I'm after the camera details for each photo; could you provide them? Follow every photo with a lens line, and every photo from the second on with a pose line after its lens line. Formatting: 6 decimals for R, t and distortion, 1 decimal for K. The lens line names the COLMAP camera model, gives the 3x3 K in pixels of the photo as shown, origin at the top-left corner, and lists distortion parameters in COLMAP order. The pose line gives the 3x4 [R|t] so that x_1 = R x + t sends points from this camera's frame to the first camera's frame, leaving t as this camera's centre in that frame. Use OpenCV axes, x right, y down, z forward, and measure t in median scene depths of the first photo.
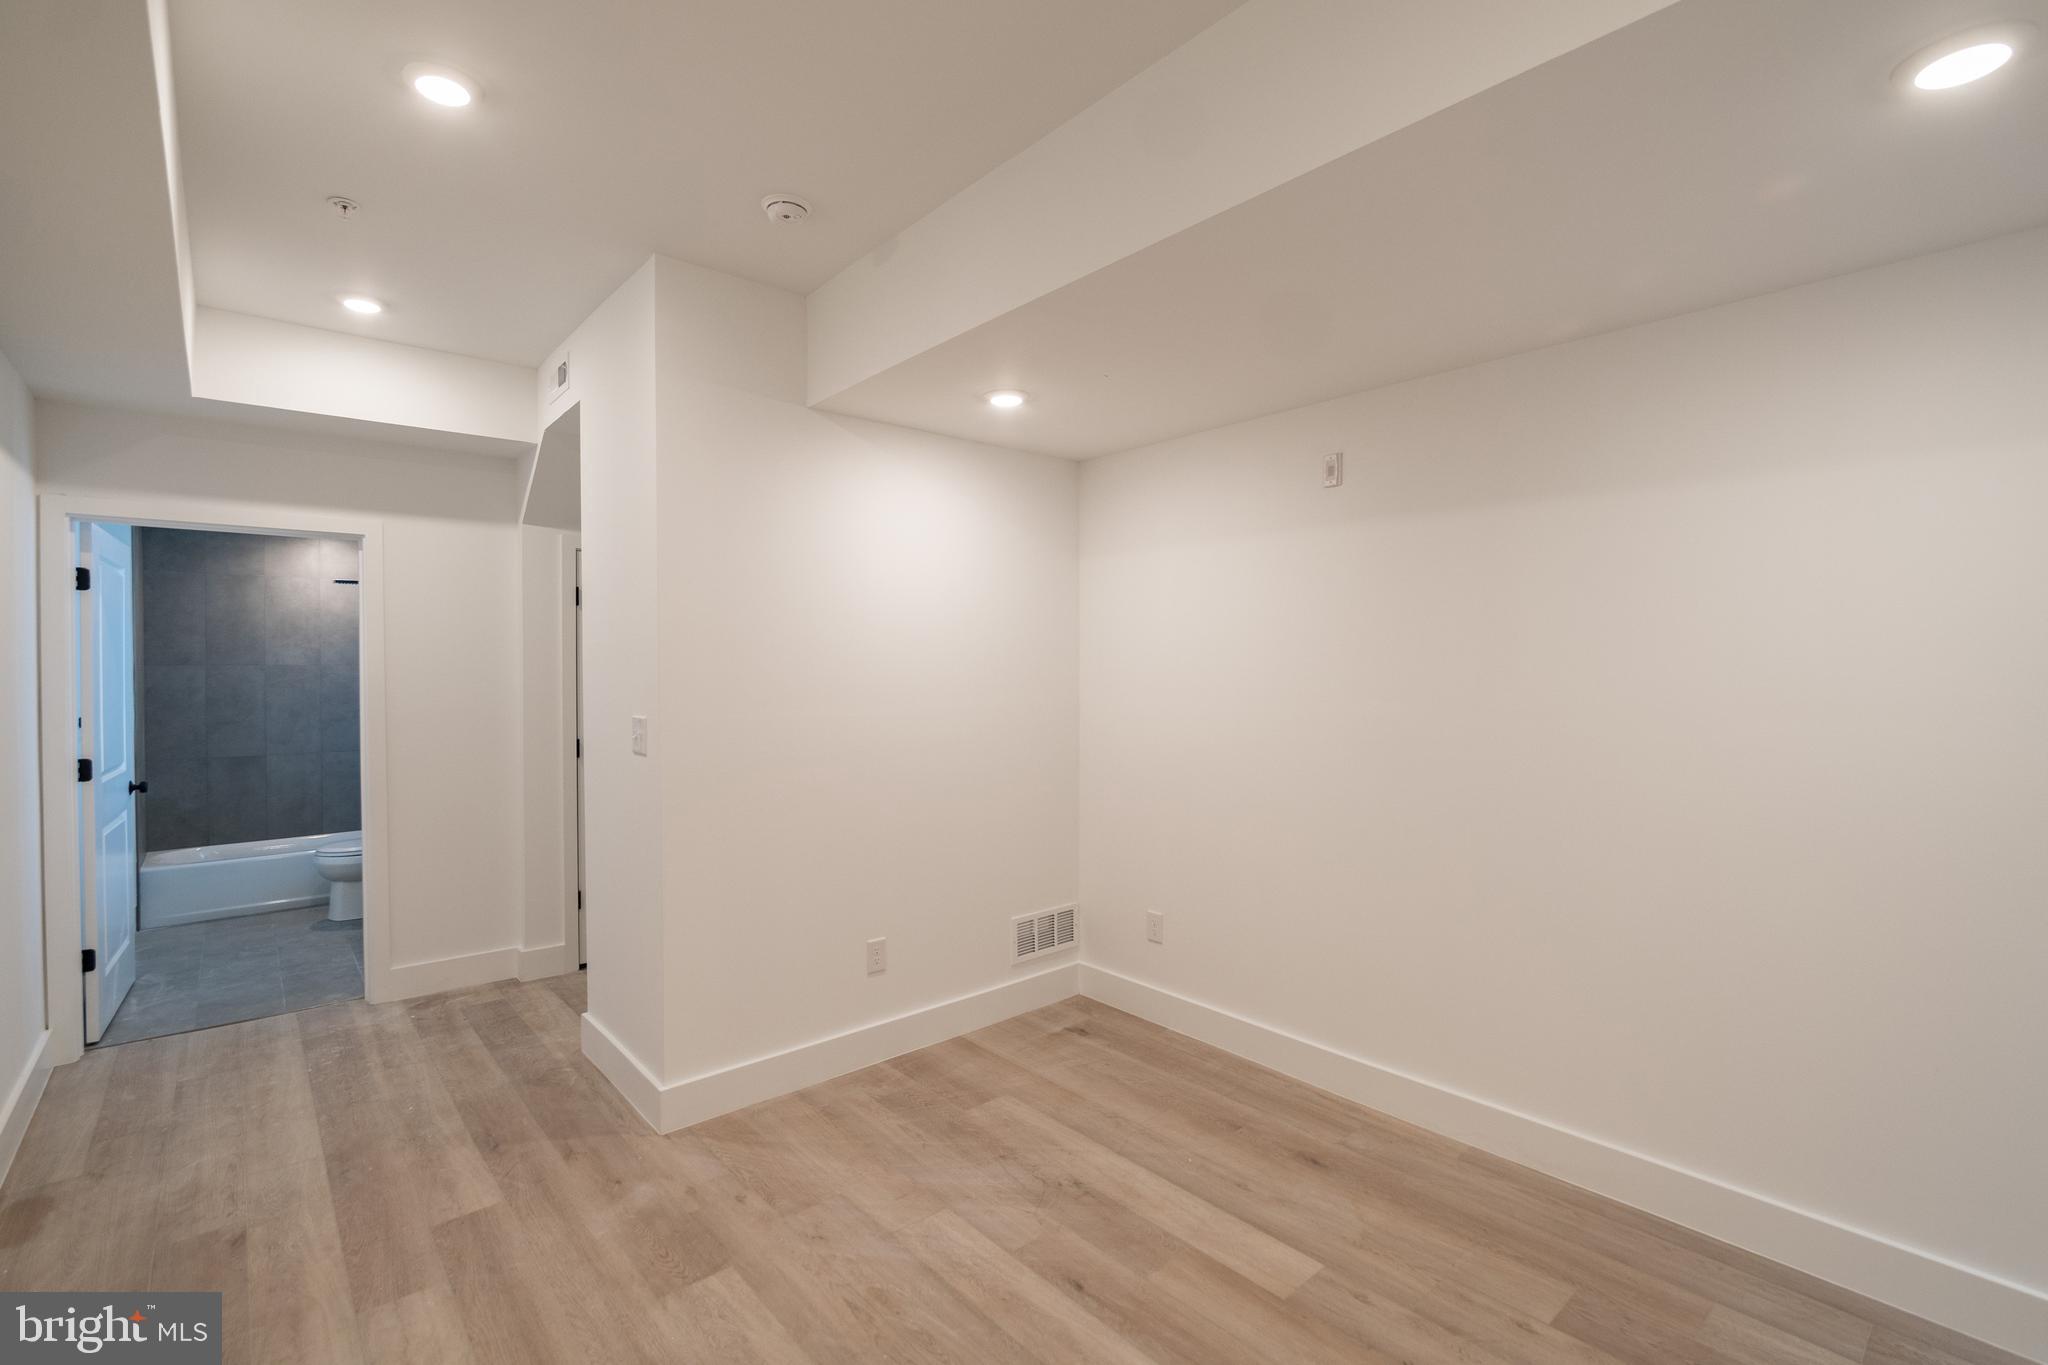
lens RADIAL K [[920.1, 0, 1021.7], [0, 920.1, 671.4], [0, 0, 1]] dist [-0.008407, 0.000333]
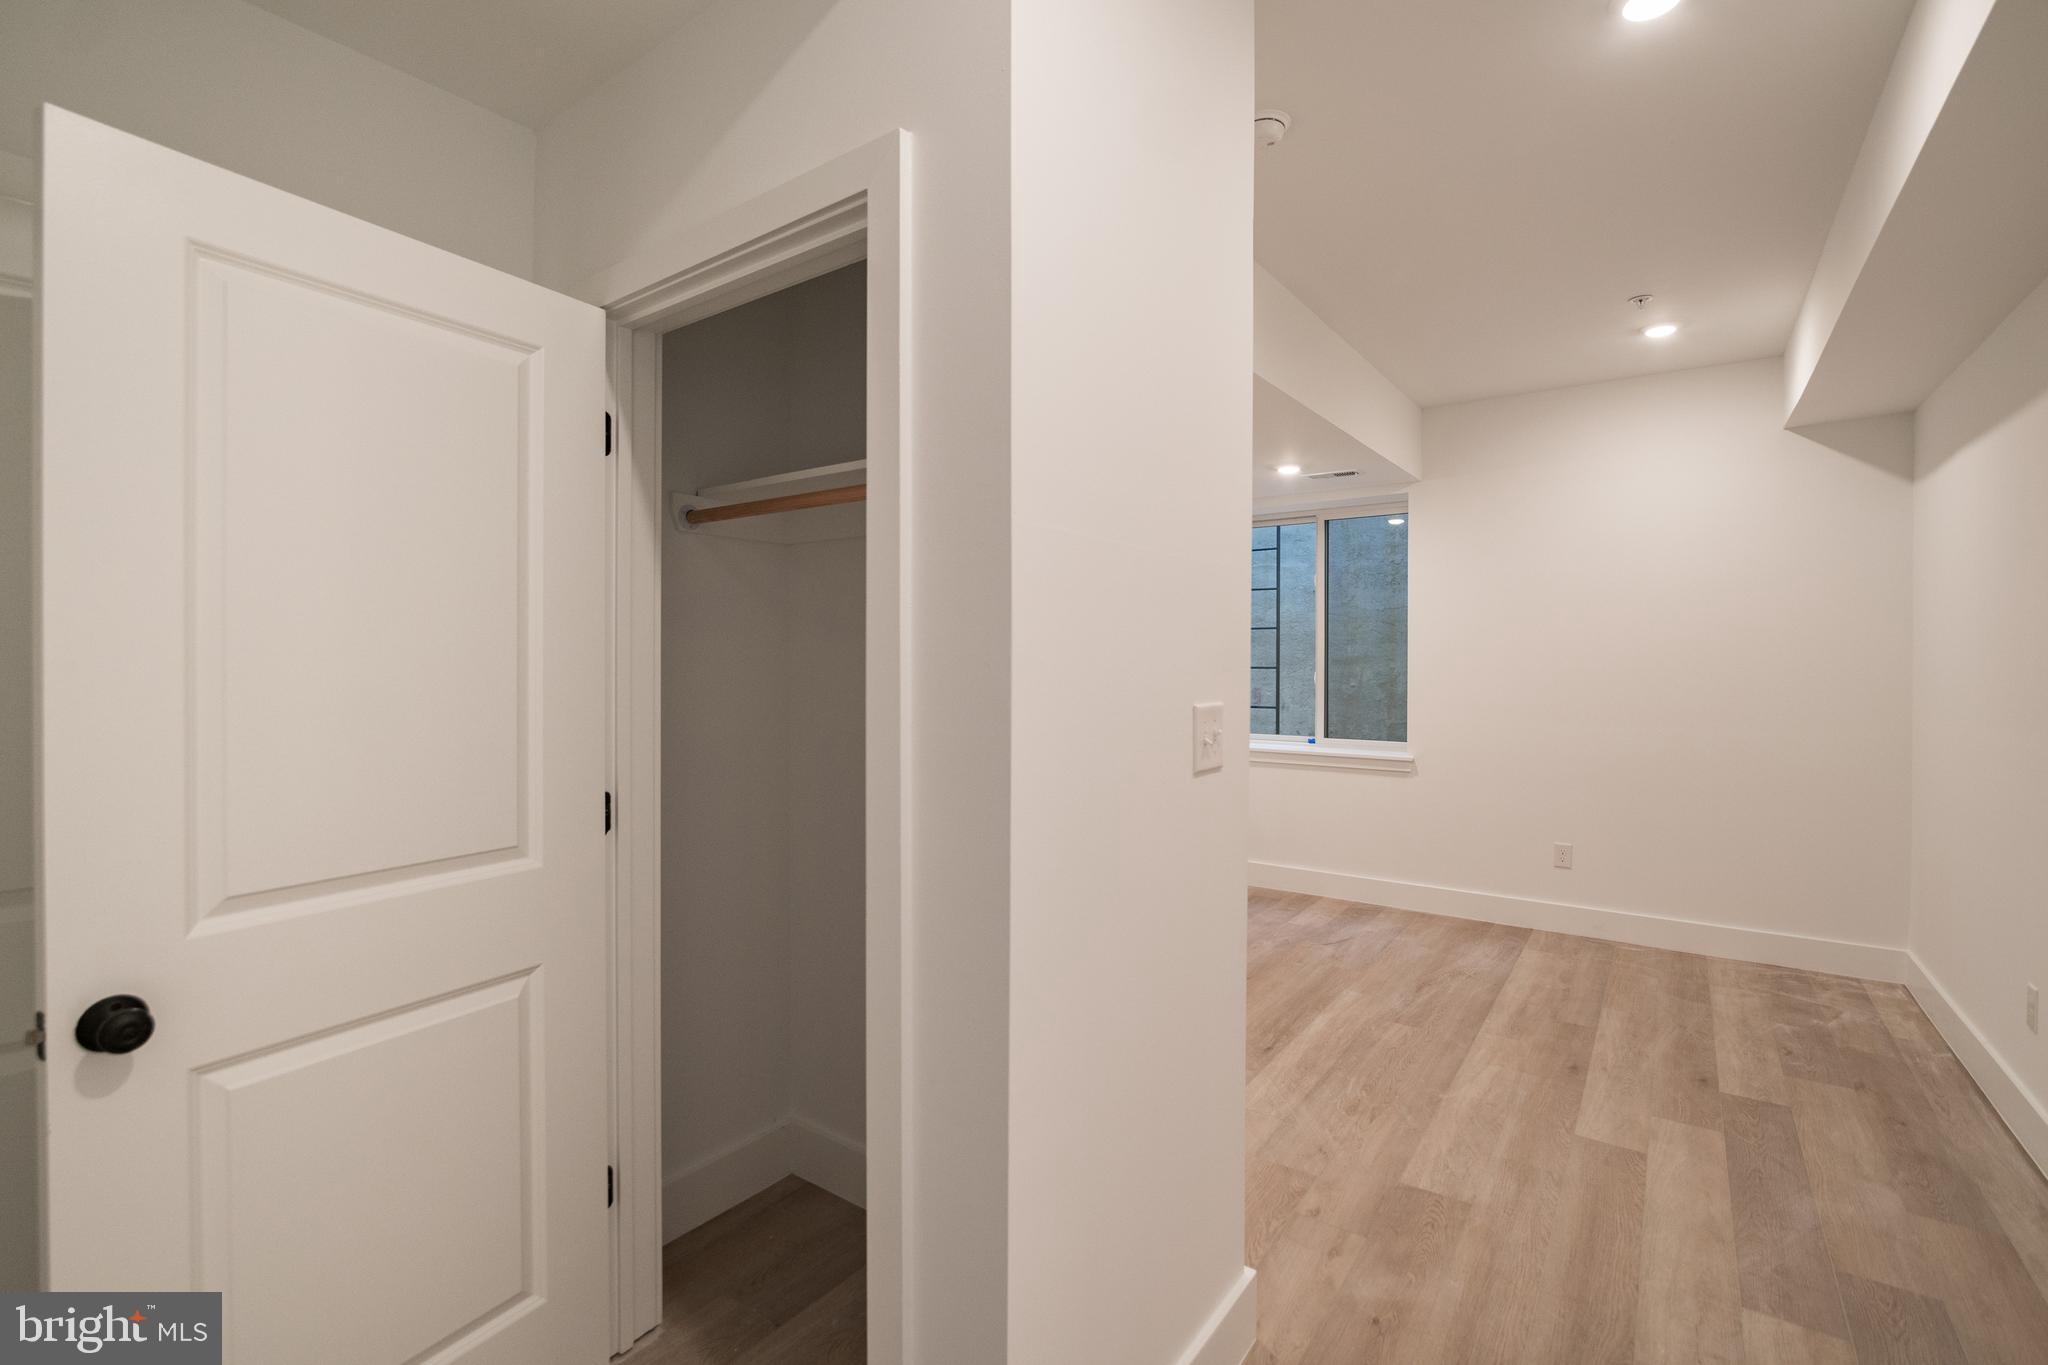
lens RADIAL K [[909.6, 0, 1025.2], [0, 909.6, 662.7], [0, 0, 1]] dist [-0.032633, 0.005641]
pose [[-0.228488, 0.003875, 0.973539, -1.027053], [0.003918, 0.999988, -0.003061, 0.033845], [-0.973539, 0.003115, -0.228500, 1.376090]]
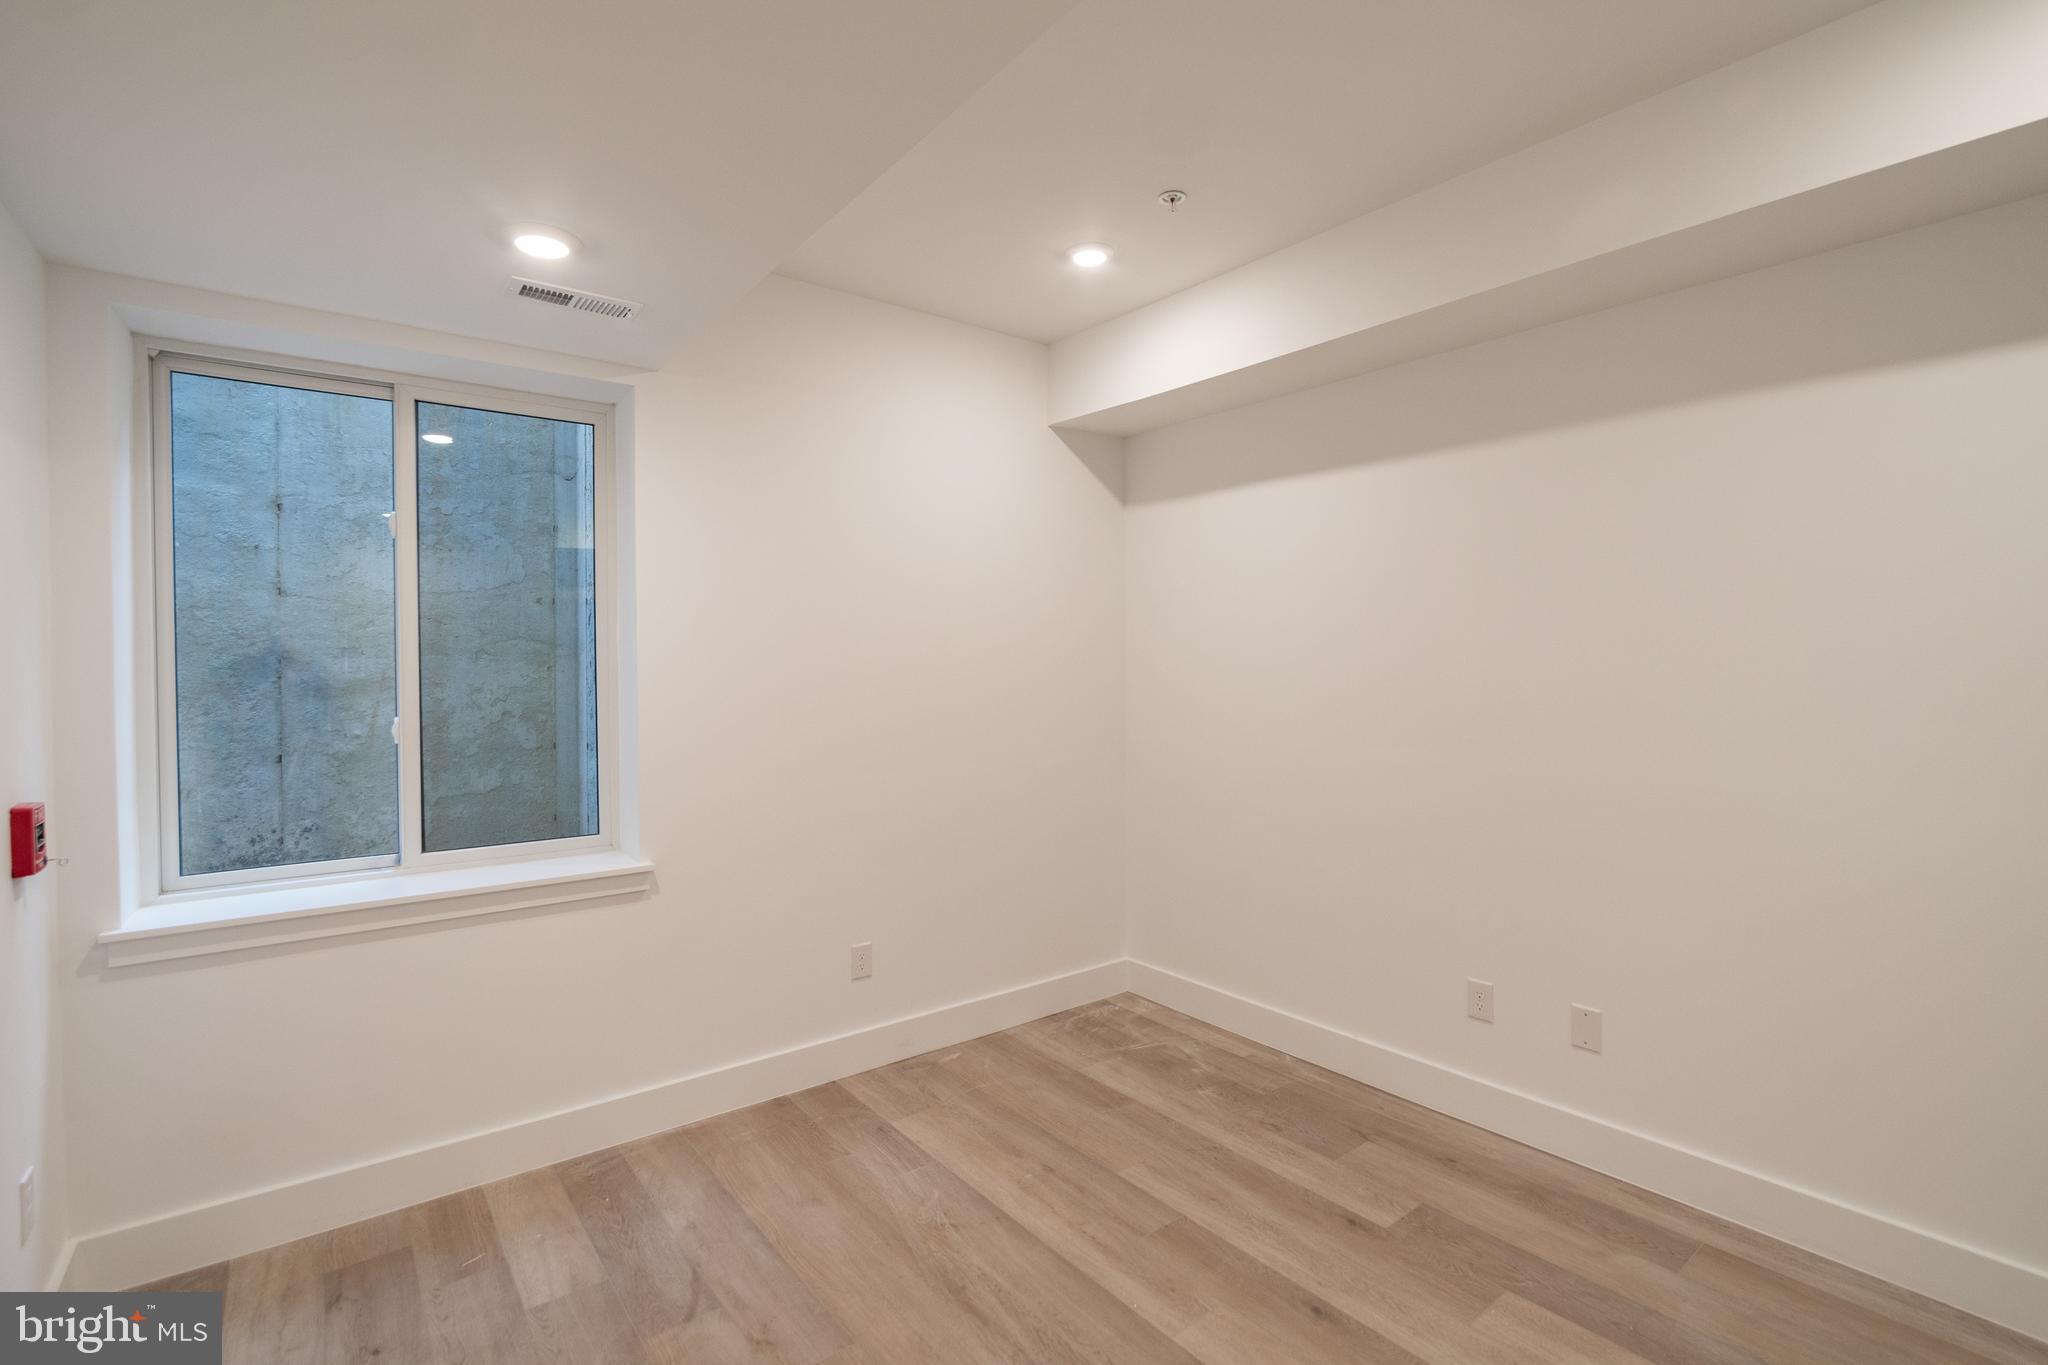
lens RADIAL K [[922.0, 0, 1019.9], [0, 922.0, 677.6], [0, 0, 1]] dist [-0.017699, -0.000139]
pose [[-0.998935, 0.009827, 0.045088, 0.113111], [0.010867, 0.999680, 0.022864, -0.007880], [-0.044849, 0.023330, -0.998721, 1.212249]]
